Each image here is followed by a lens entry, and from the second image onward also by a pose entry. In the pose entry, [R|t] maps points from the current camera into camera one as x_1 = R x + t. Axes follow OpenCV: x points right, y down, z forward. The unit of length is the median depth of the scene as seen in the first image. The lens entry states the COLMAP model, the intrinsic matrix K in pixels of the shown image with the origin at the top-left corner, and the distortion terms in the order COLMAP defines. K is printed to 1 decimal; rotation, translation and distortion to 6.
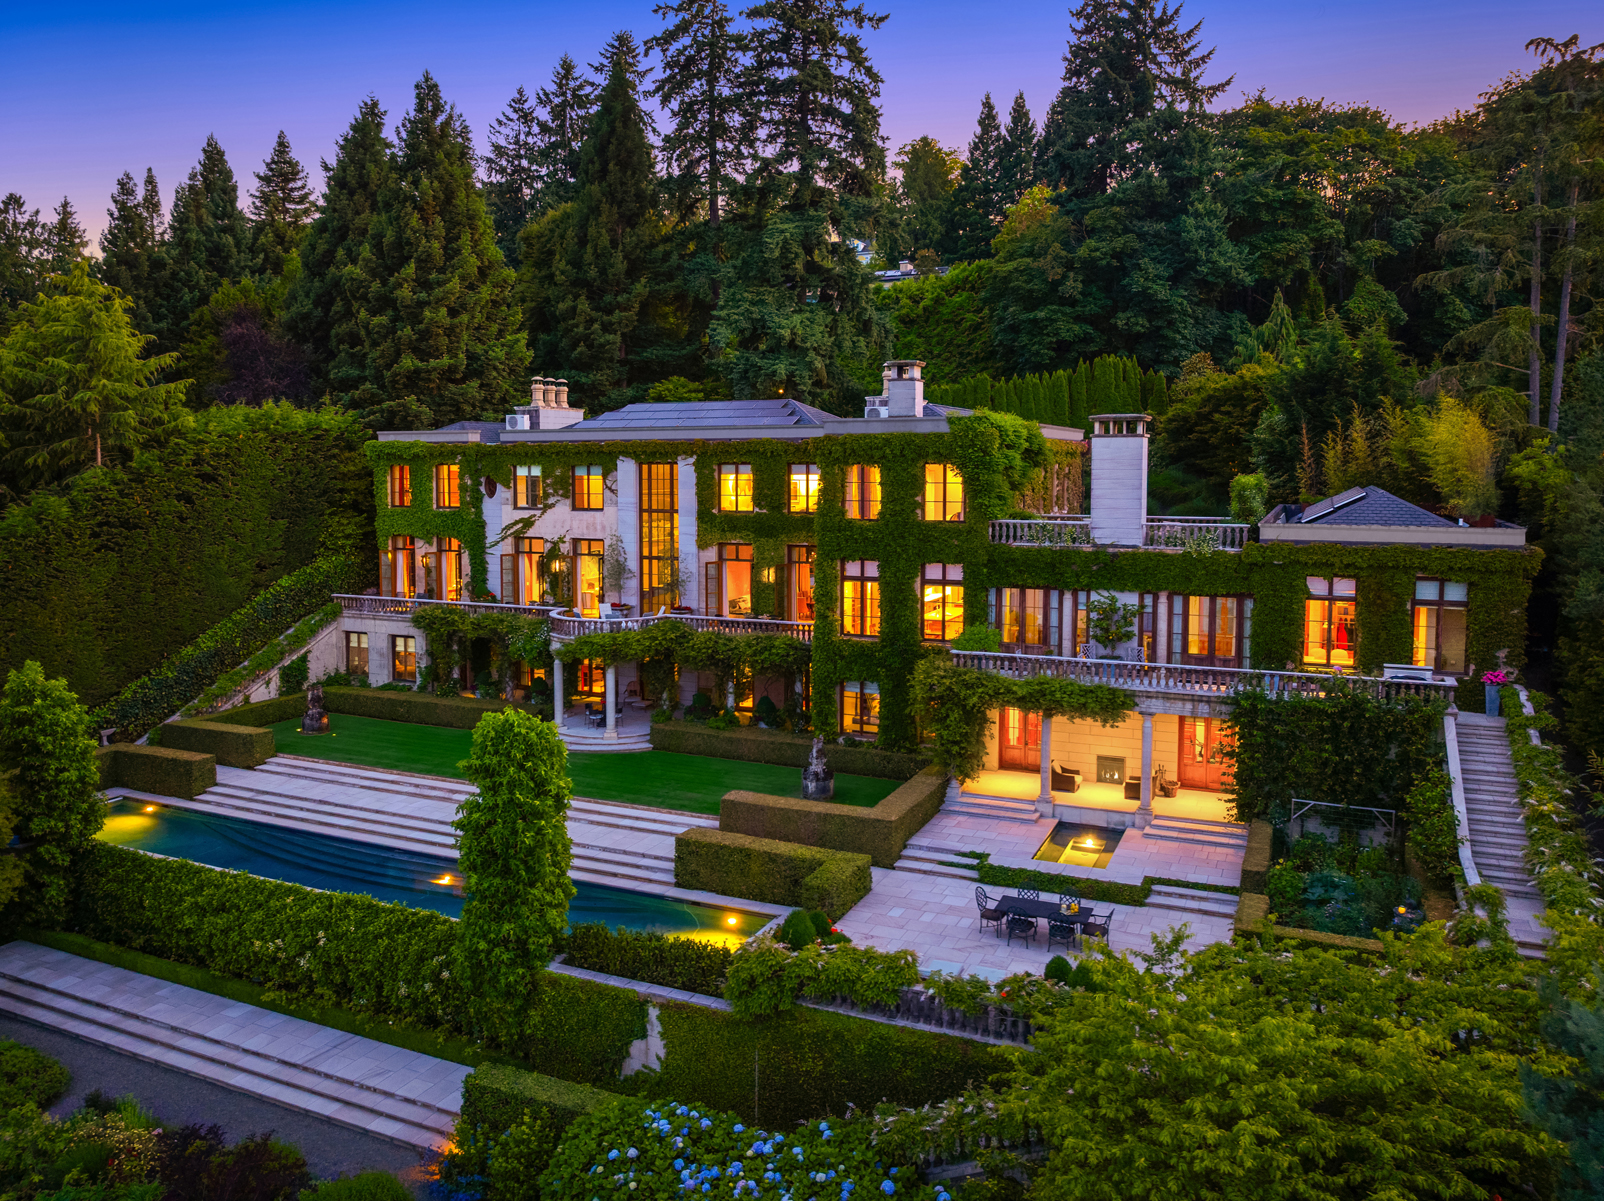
lens RADIAL K [[1332.1, 0, 657.7], [0, 1332.1, 549.2], [0, 0, 1]] dist [-0.029532, 0.008156]
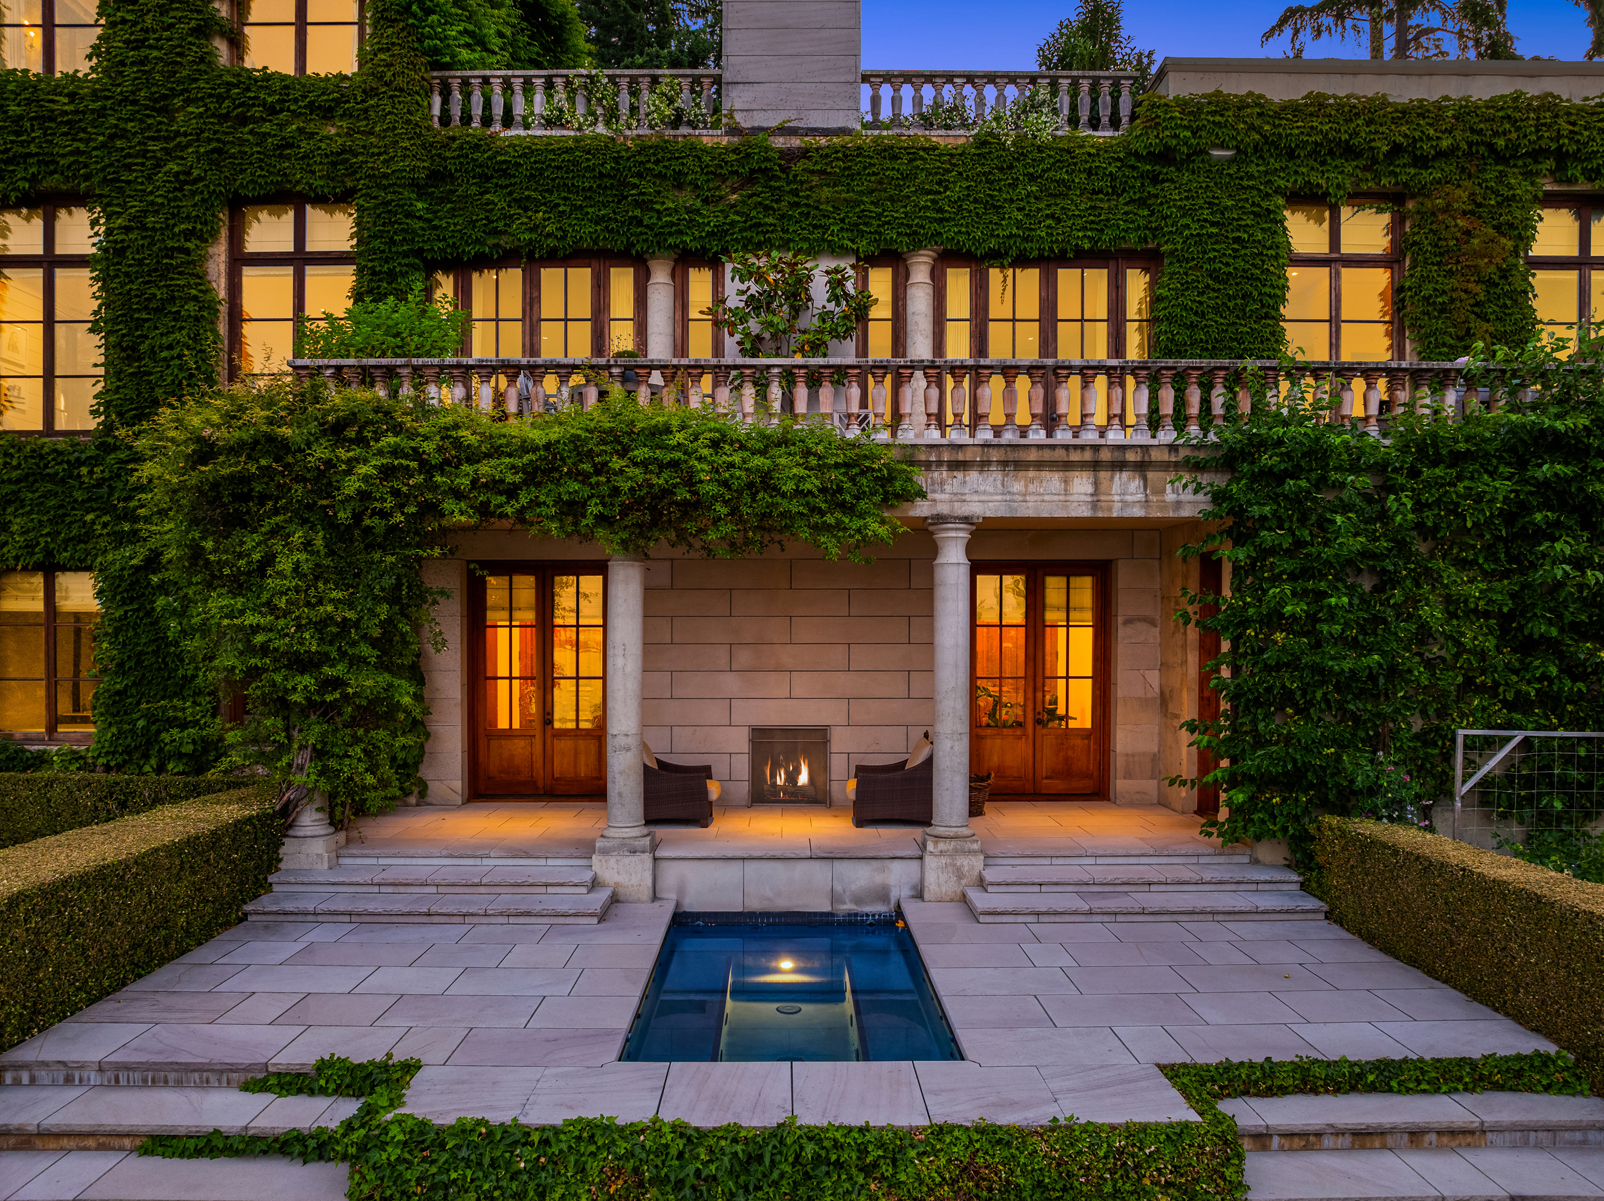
lens RADIAL K [[1277.6, 0, 808.3], [0, 1277.6, 677.1], [0, 0, 1]] dist [-0.022904, -0.002388]
pose [[0.872614, 0.003046, 0.488401, 0.137662], [0.027857, 0.998042, -0.055996, 0.122841], [-0.487615, 0.062468, 0.870821, 0.534695]]
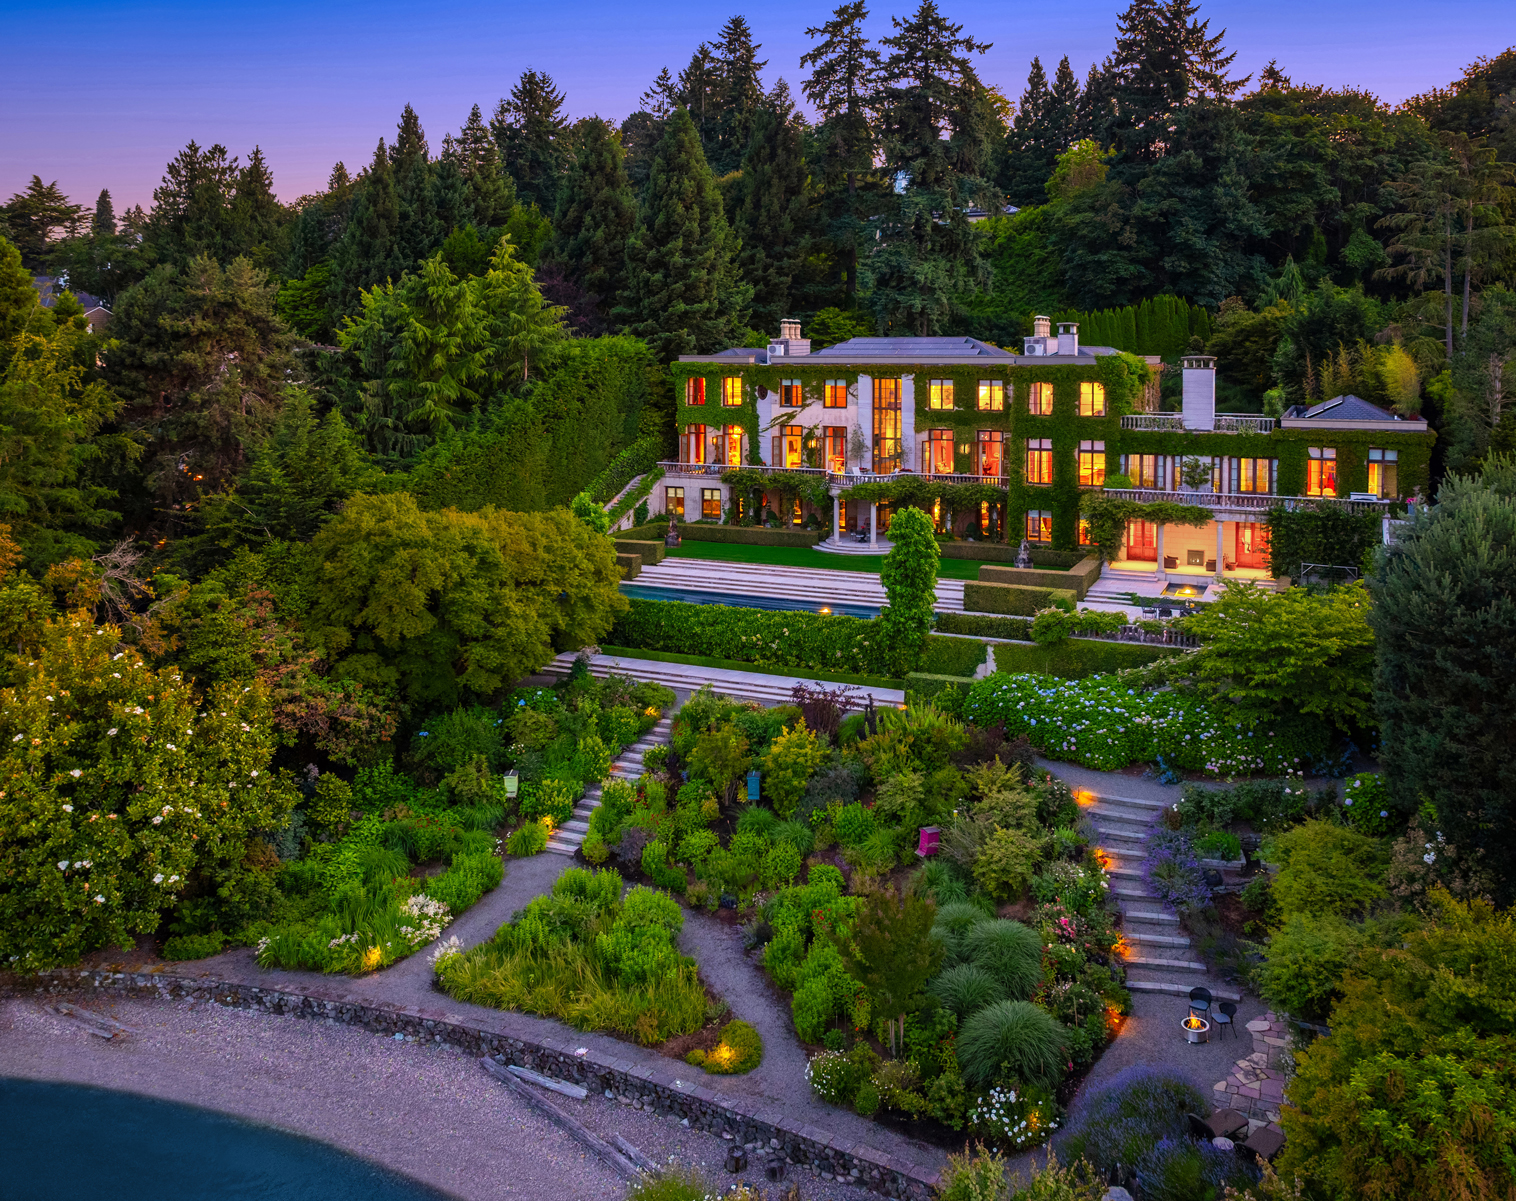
lens RADIAL K [[1487.2, 0, 464.4], [0, 1487.2, 383.5], [0, 0, 1]] dist [-0.041847, 0.019937]
pose [[0.997156, 0.001347, -0.075356, -0.364285], [-0.004342, 0.999206, -0.039598, 0.013068], [0.075243, 0.039812, 0.996370, -0.782211]]
